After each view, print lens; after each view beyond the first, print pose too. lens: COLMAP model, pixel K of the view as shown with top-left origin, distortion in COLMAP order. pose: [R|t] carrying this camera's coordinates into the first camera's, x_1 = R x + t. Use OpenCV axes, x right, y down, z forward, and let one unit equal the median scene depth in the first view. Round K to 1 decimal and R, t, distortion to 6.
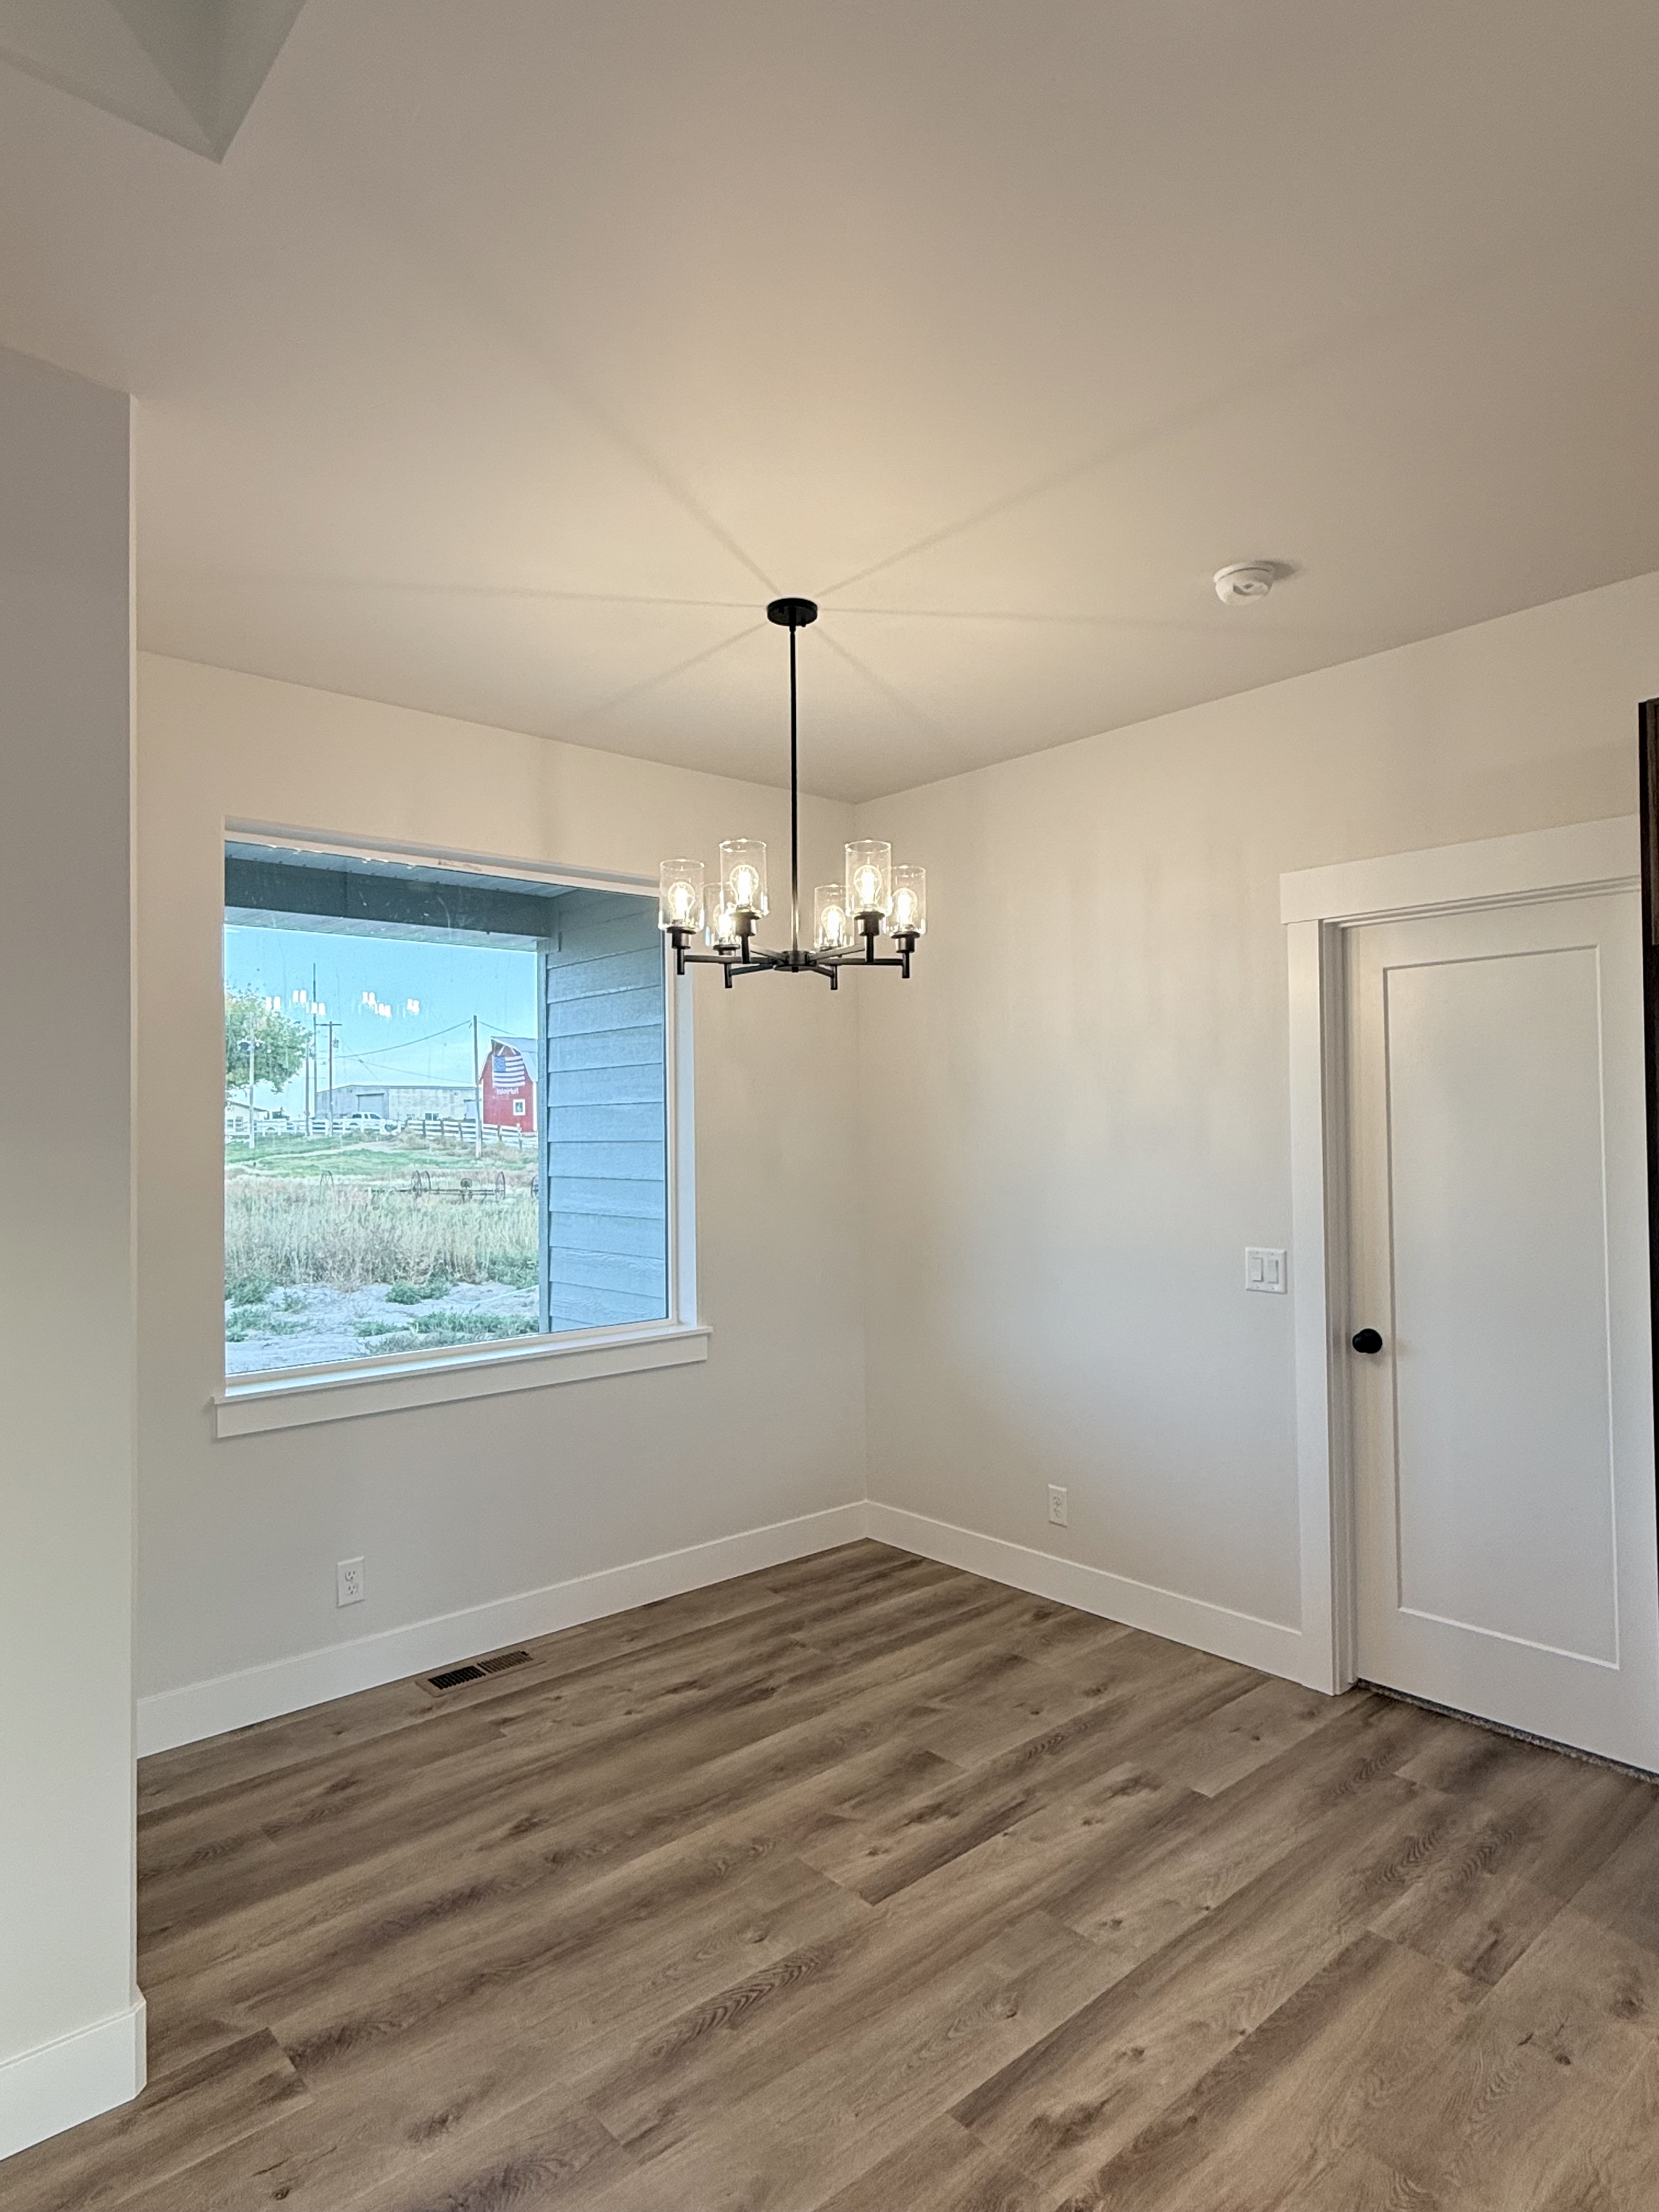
lens RADIAL K [[1278.6, 0, 832.6], [0, 1278.6, 1099.4], [0, 0, 1]] dist [0.004878, -0.002076]
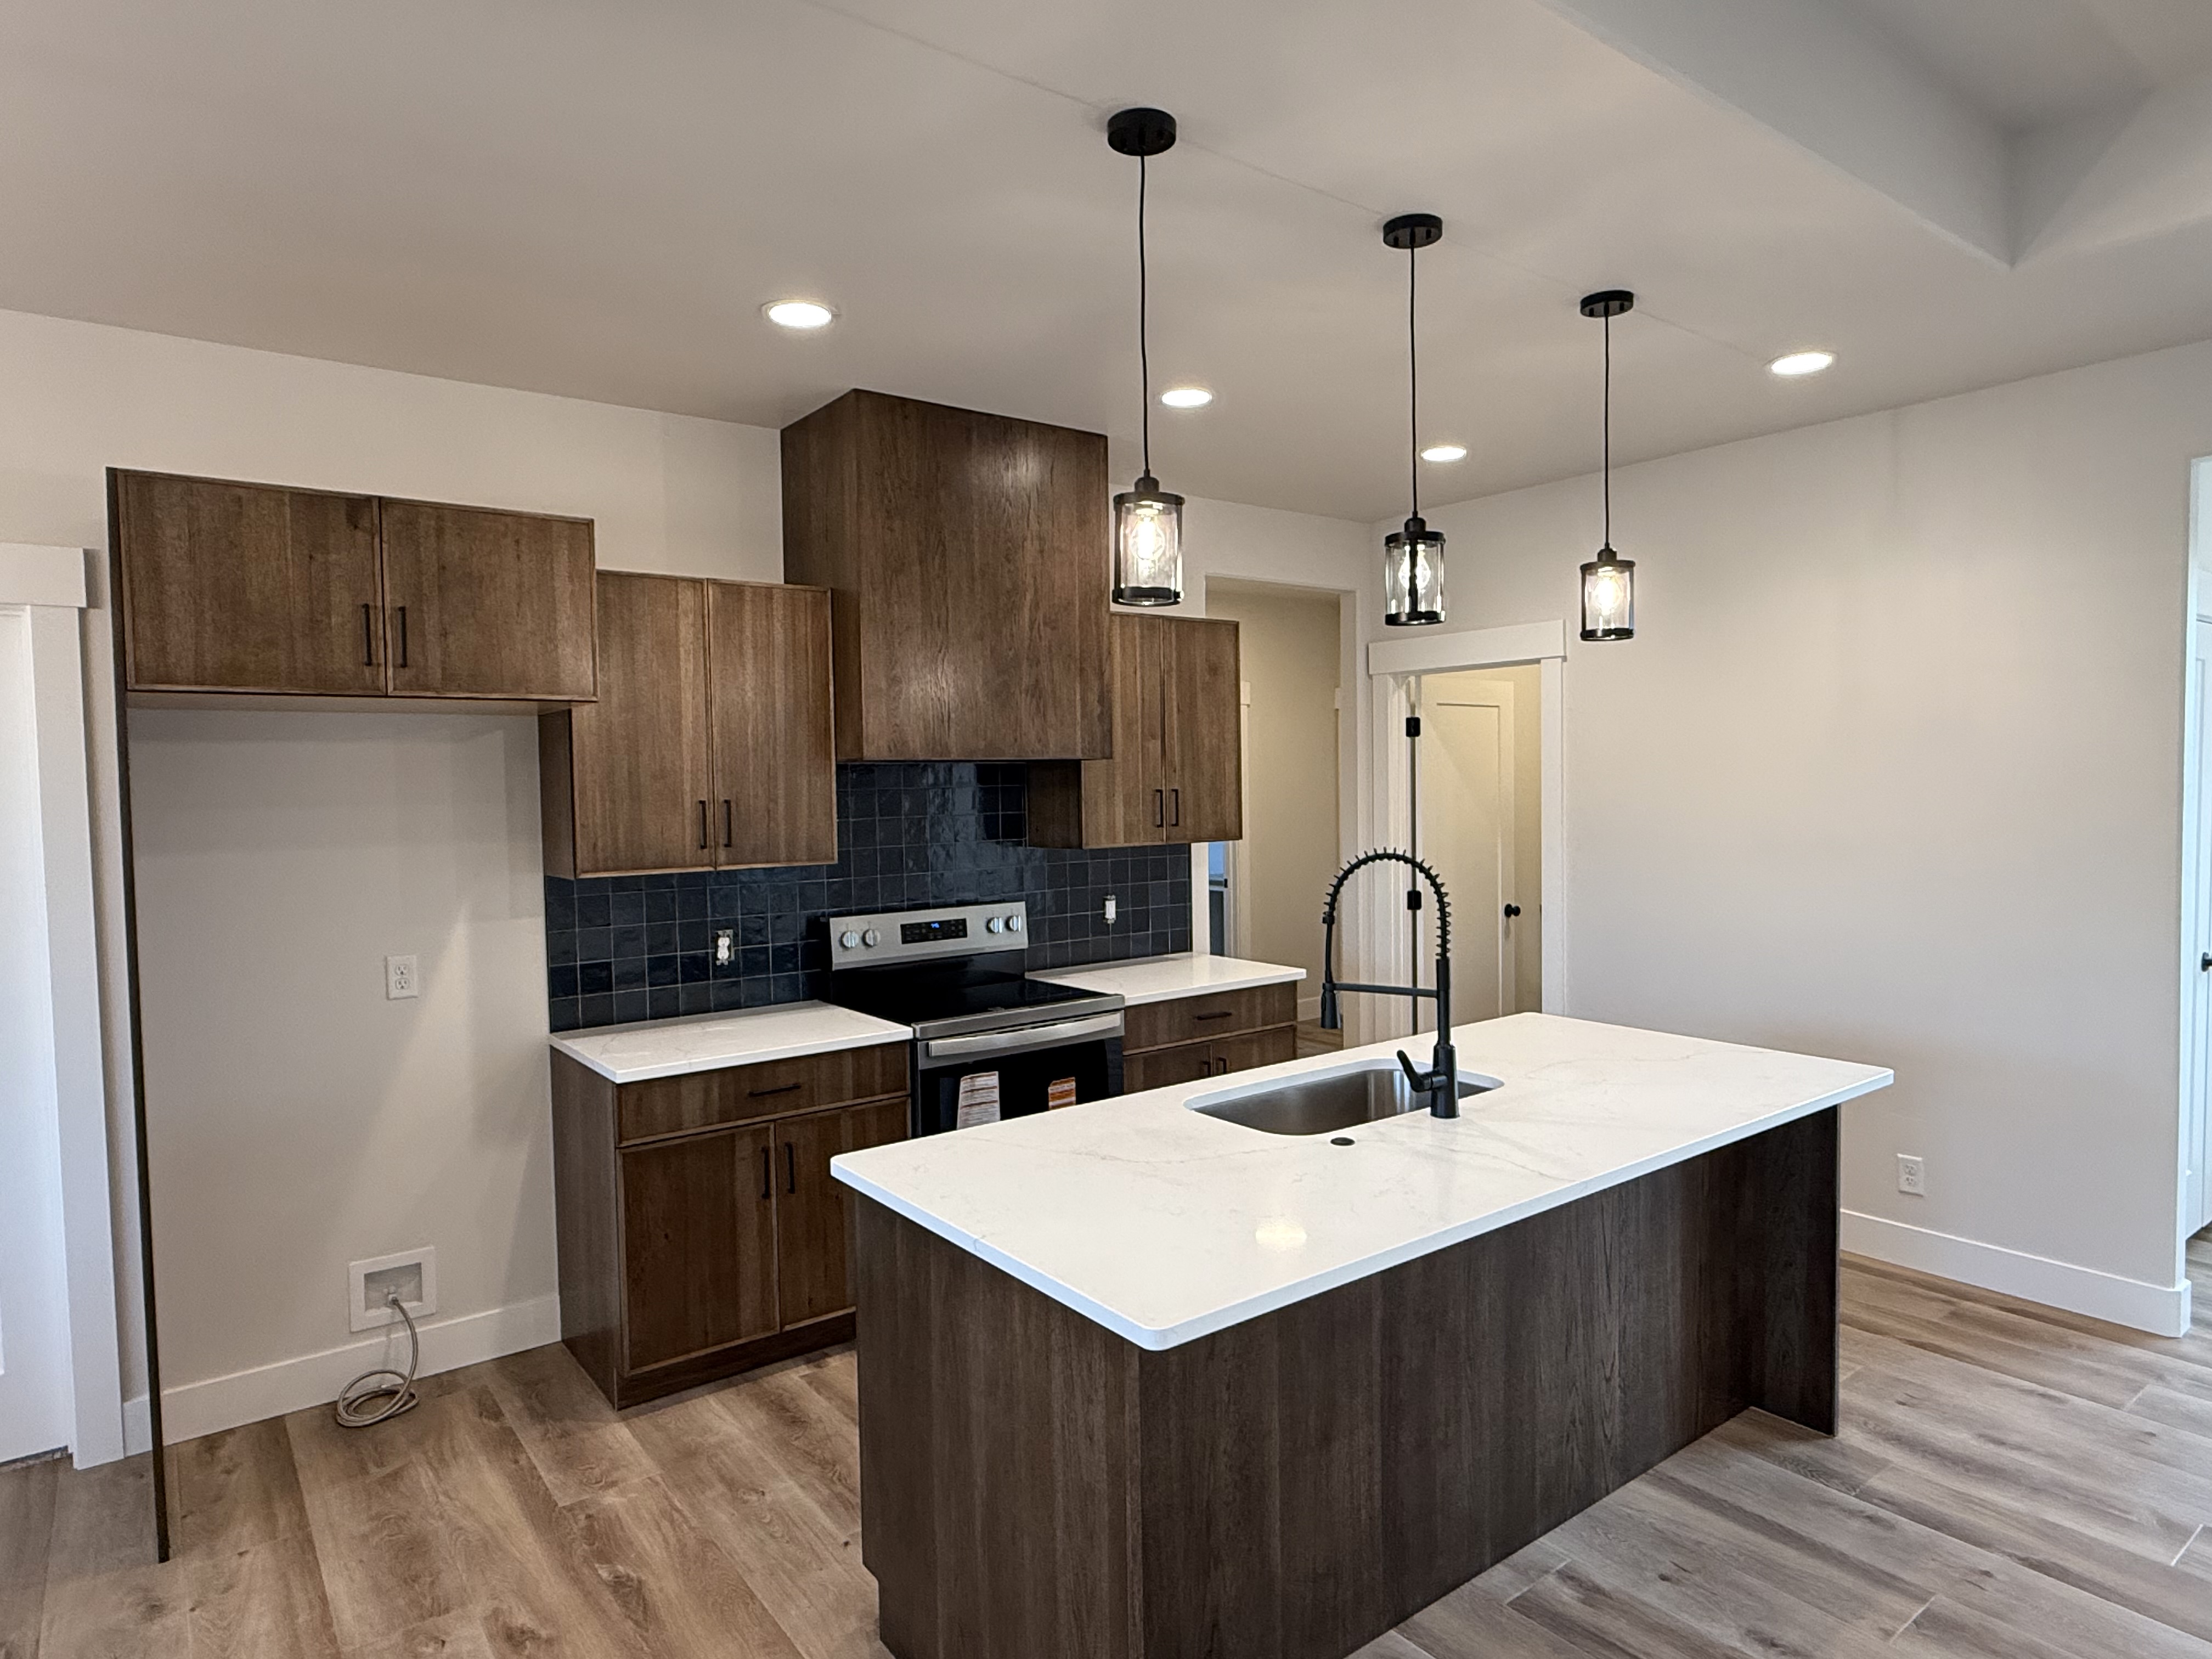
lens RADIAL K [[1278.6, 0, 1097.0], [0, 1278.6, 835.3], [0, 0, 1]] dist [0.004878, -0.002076]
pose [[0.082300, -0.032131, 0.996090, -0.326161], [-0.008234, 0.999424, 0.032919, -0.028919], [-0.996574, -0.010911, 0.081988, 0.043756]]
